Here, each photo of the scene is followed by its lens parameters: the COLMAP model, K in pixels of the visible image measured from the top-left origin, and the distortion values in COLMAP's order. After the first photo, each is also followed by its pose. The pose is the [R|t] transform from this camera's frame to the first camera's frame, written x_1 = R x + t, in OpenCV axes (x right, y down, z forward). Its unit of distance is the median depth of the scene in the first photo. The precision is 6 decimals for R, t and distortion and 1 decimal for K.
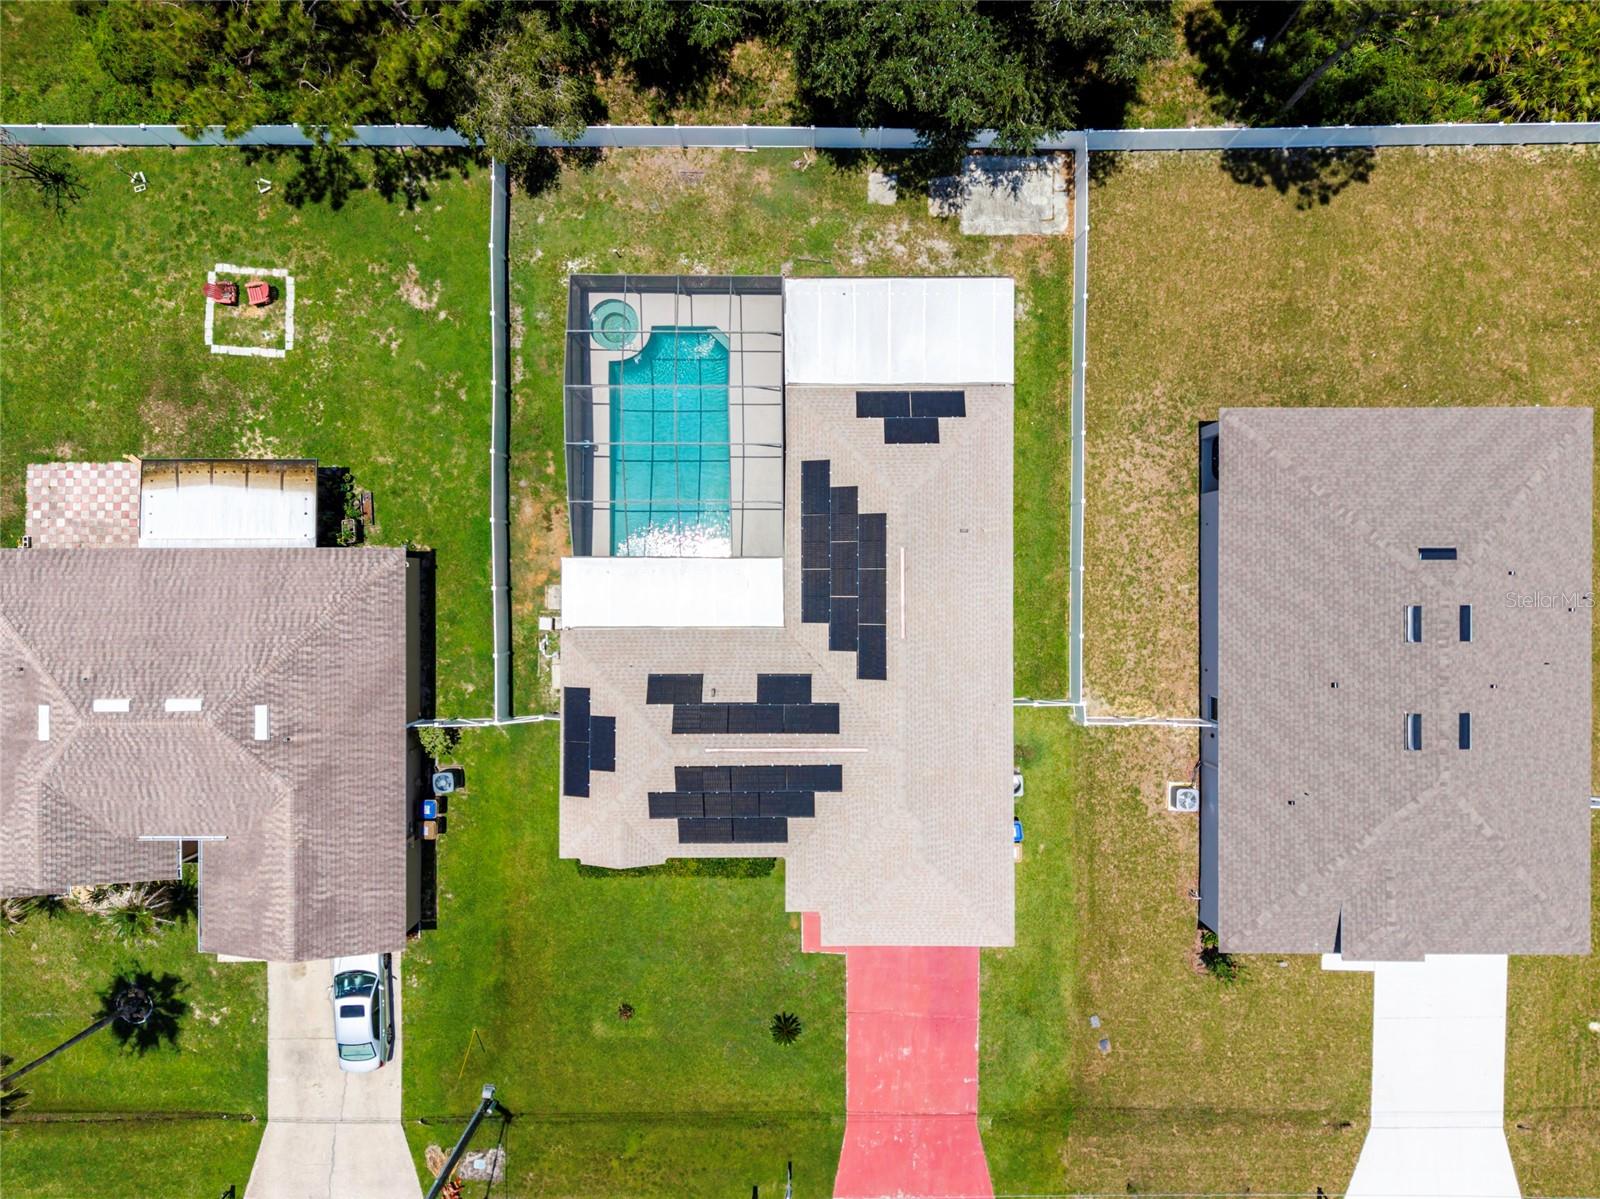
lens RADIAL K [[1162.3, 0, 809.0], [0, 1162.3, 599.1], [0, 0, 1]] dist [0.000911, -0.008666]
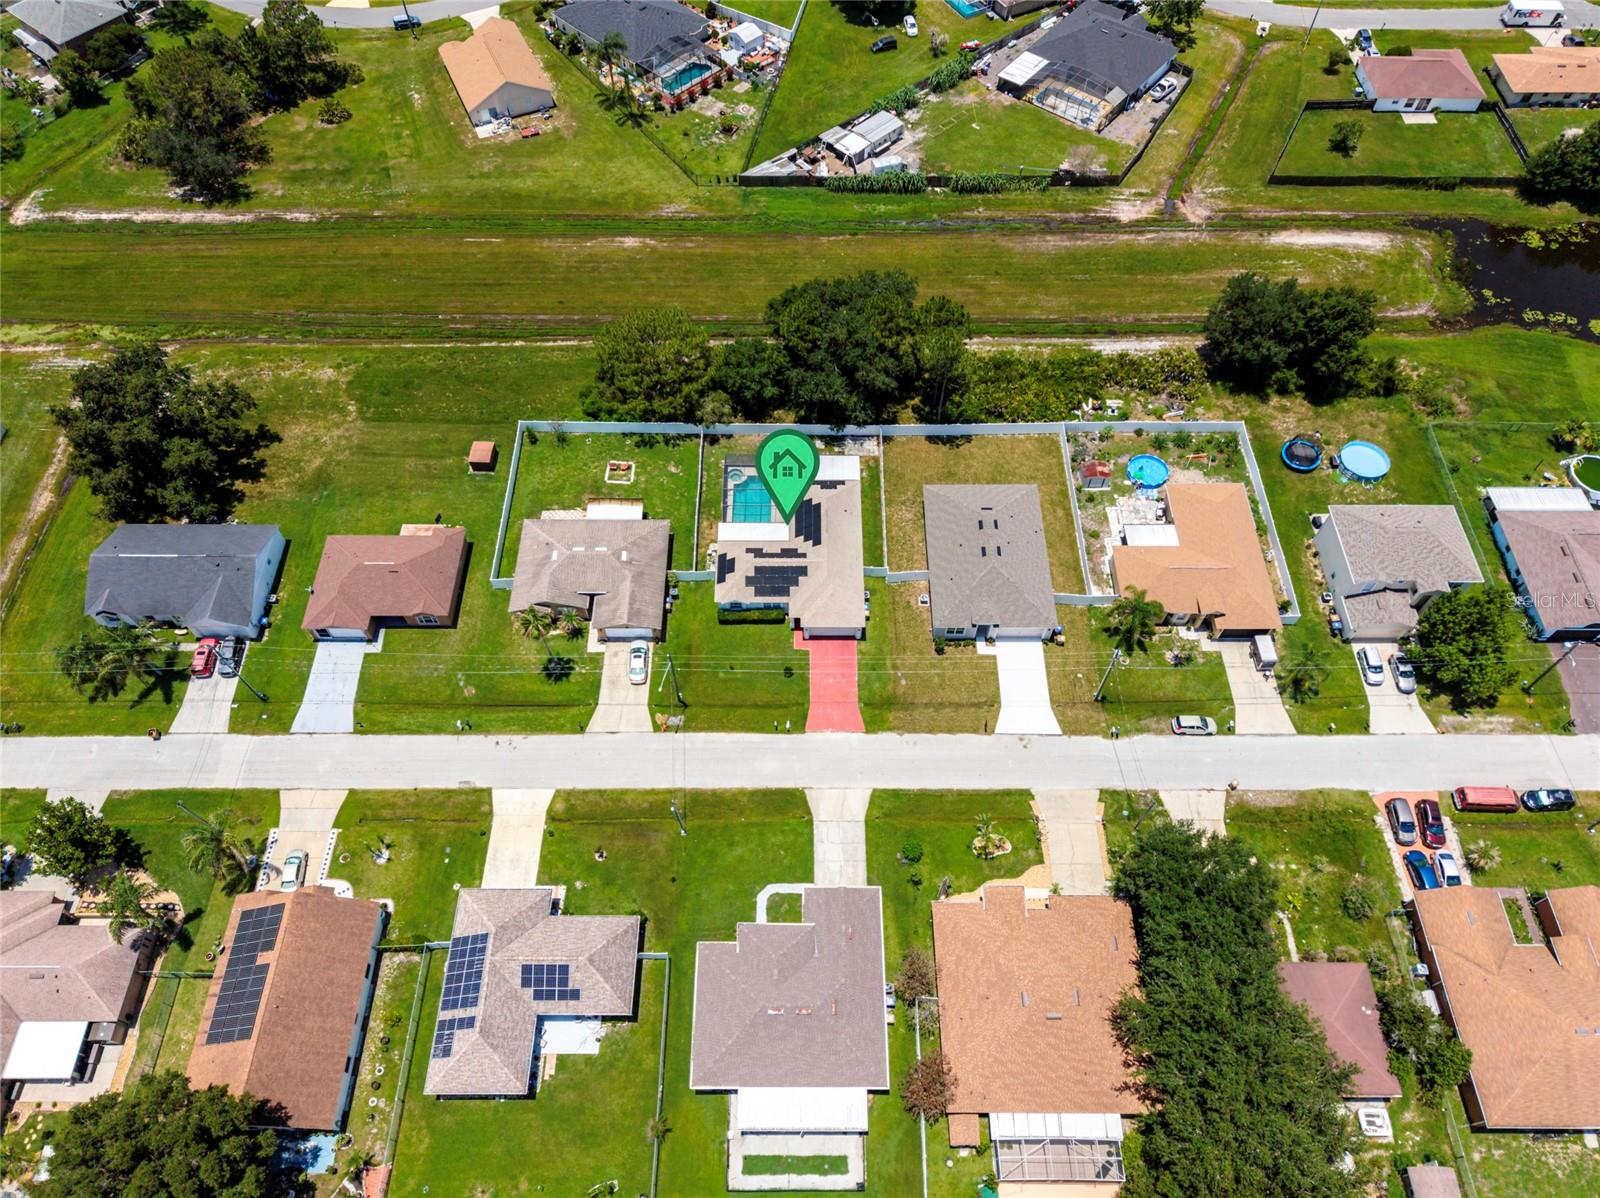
lens RADIAL K [[1043.8, 0, 797.9], [0, 1043.8, 632.2], [0, 0, 1]] dist [0.024845, -0.017475]
pose [[0.999993, 0.003417, 0.001384, -0.000676], [-0.002198, 0.854026, -0.520226, 1.677887], [-0.002959, 0.520219, 0.854028, -1.260199]]
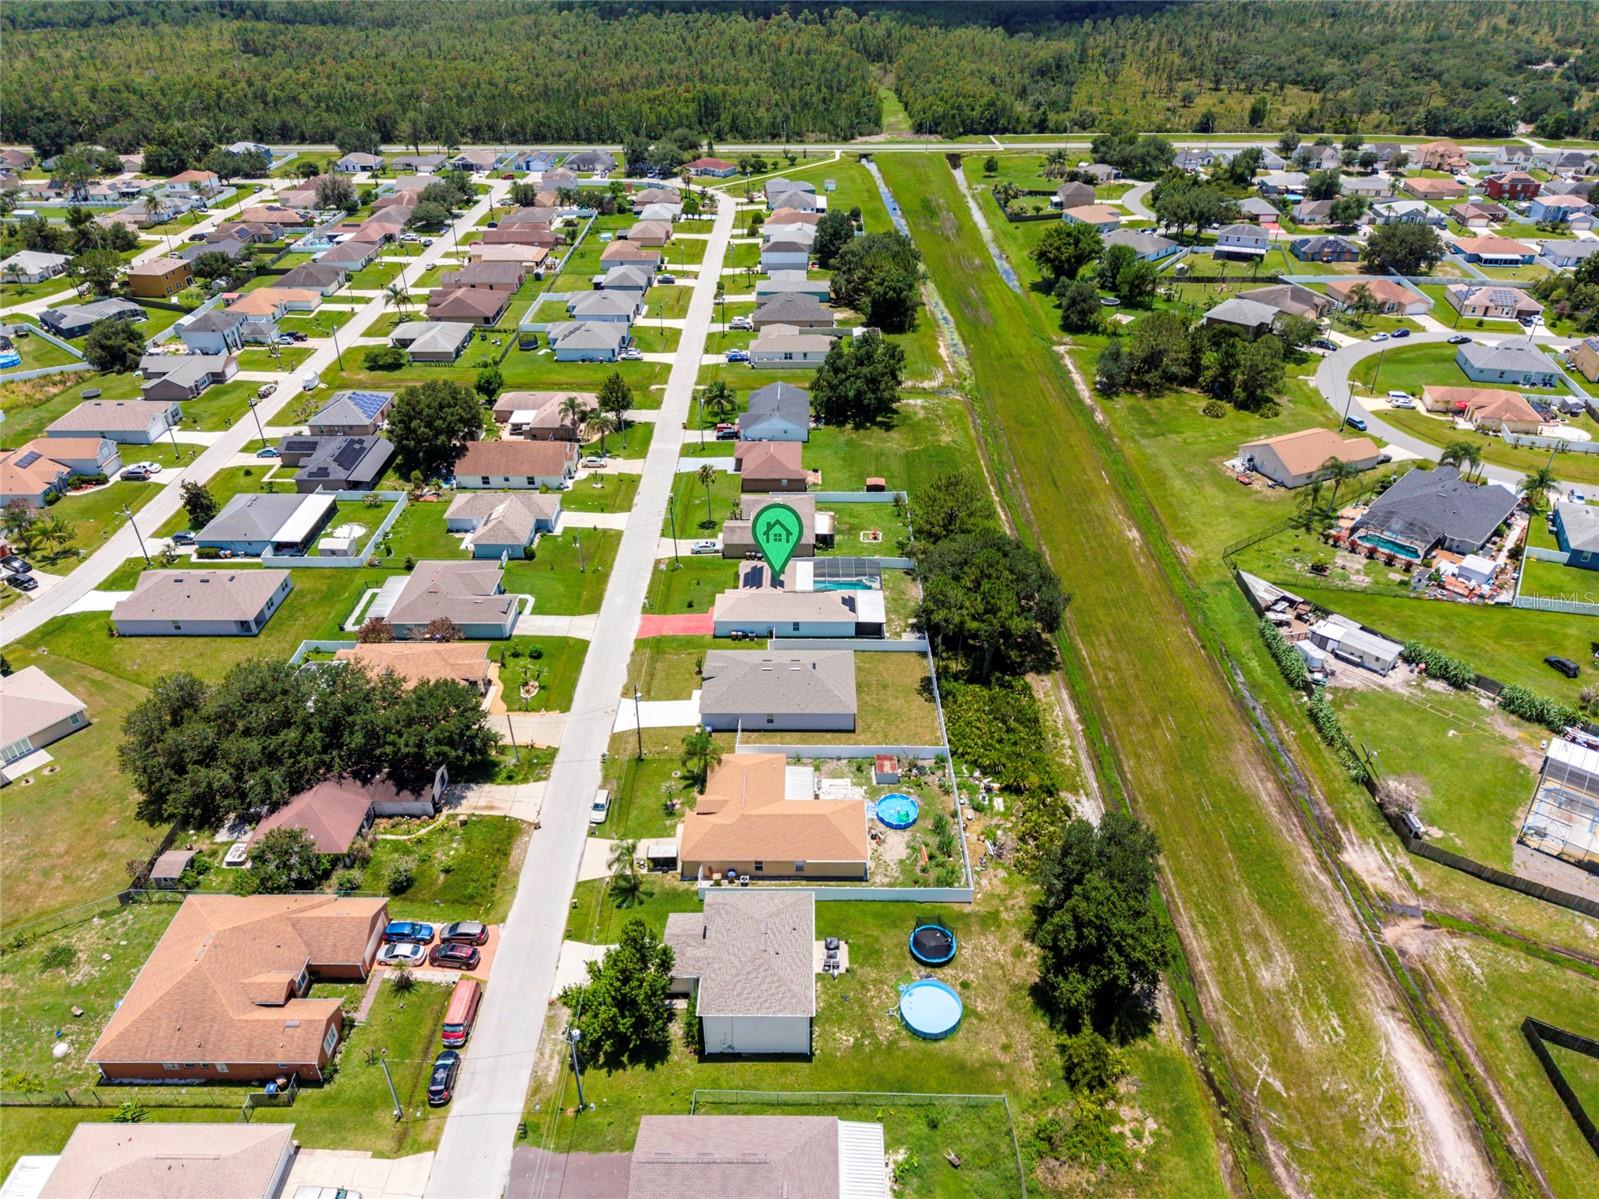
lens RADIAL K [[1070.2, 0, 799.5], [0, 1070.2, 599.5], [0, 0, 1]] dist [0.028013, -0.005035]
pose [[-0.010255, 0.545170, -0.838263, 3.082736], [-0.999947, -0.005170, 0.008871, -0.022748], [0.000502, 0.838310, 0.545194, -0.990293]]
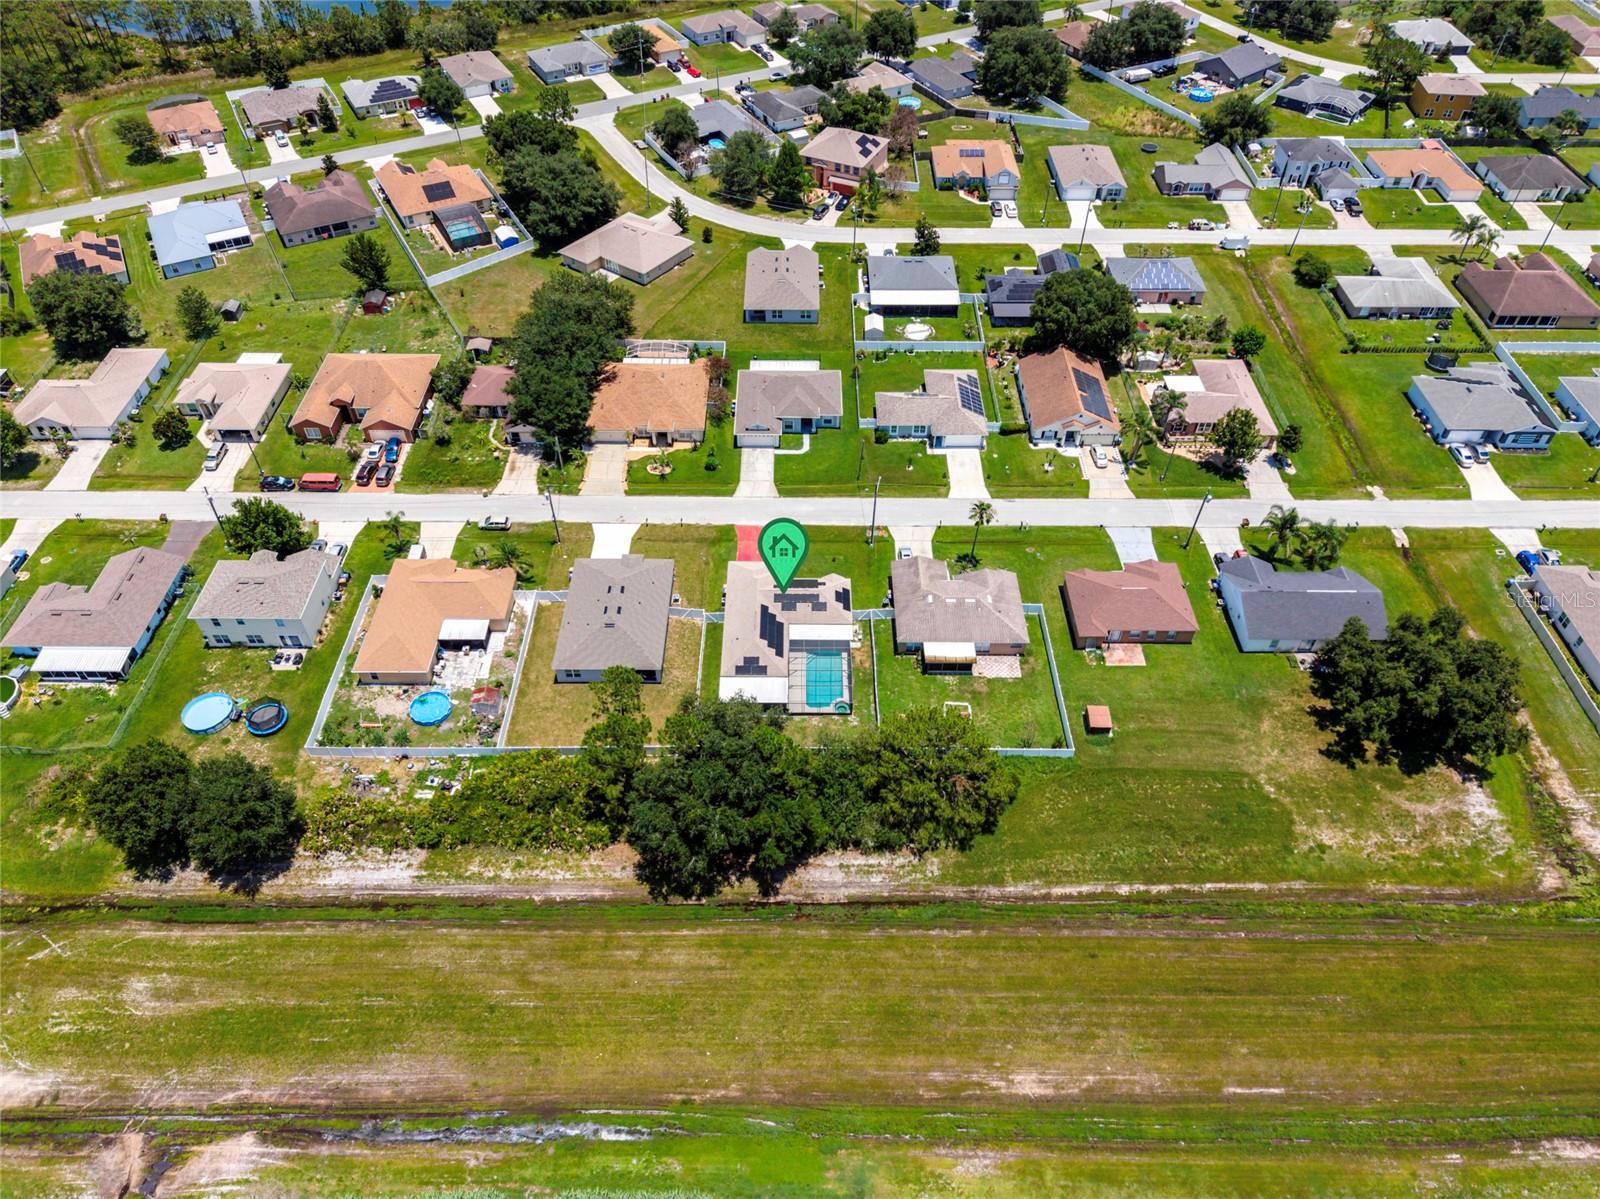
lens RADIAL K [[1043.8, 0, 797.9], [0, 1043.8, 632.7], [0, 0, 1]] dist [0.024845, -0.017475]
pose [[-0.999981, -0.006170, 0.000373, -0.049137], [0.004820, -0.740597, 0.671932, -2.099299], [-0.003870, 0.671921, 0.740613, -1.315305]]
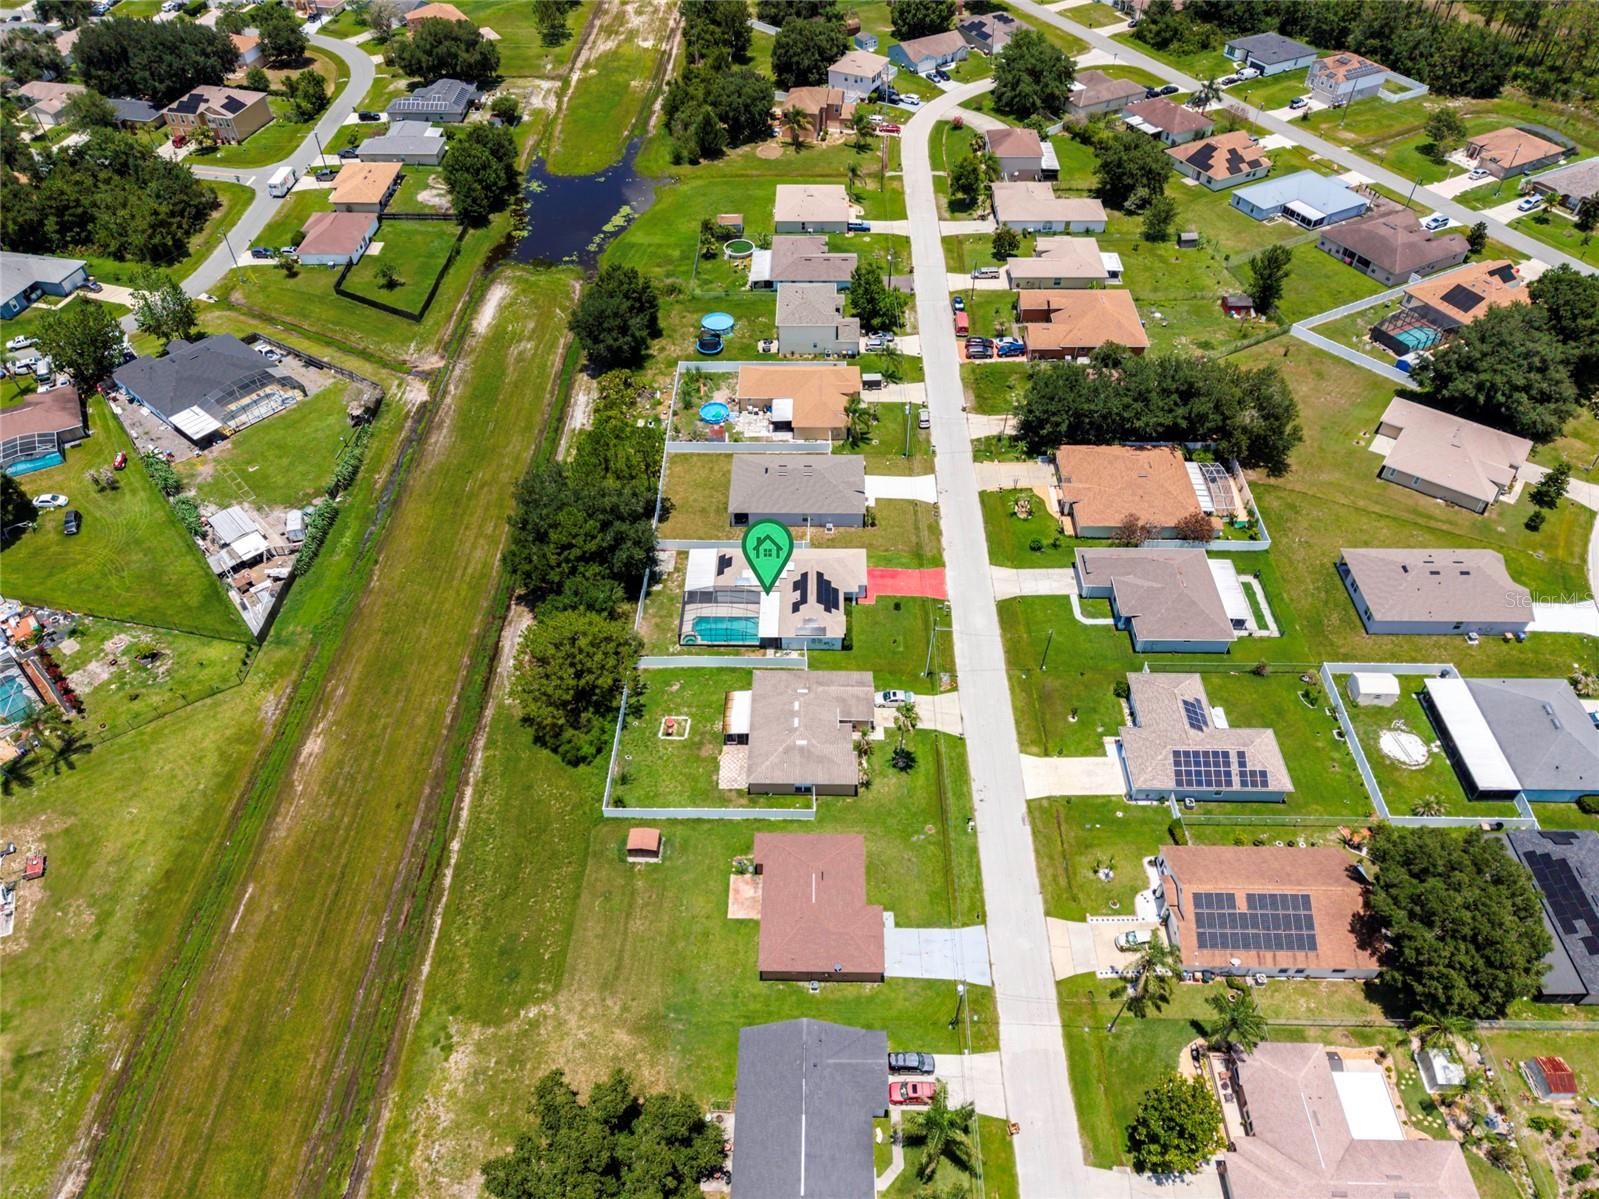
lens RADIAL K [[1043.2, 0, 797.4], [0, 1043.2, 632.7], [0, 0, 1]] dist [0.024845, -0.017475]
pose [[0.020054, -0.733900, 0.678961, -2.303340], [0.999718, 0.006092, -0.022943, 0.151450], [0.012702, 0.679230, 0.733816, -1.293522]]
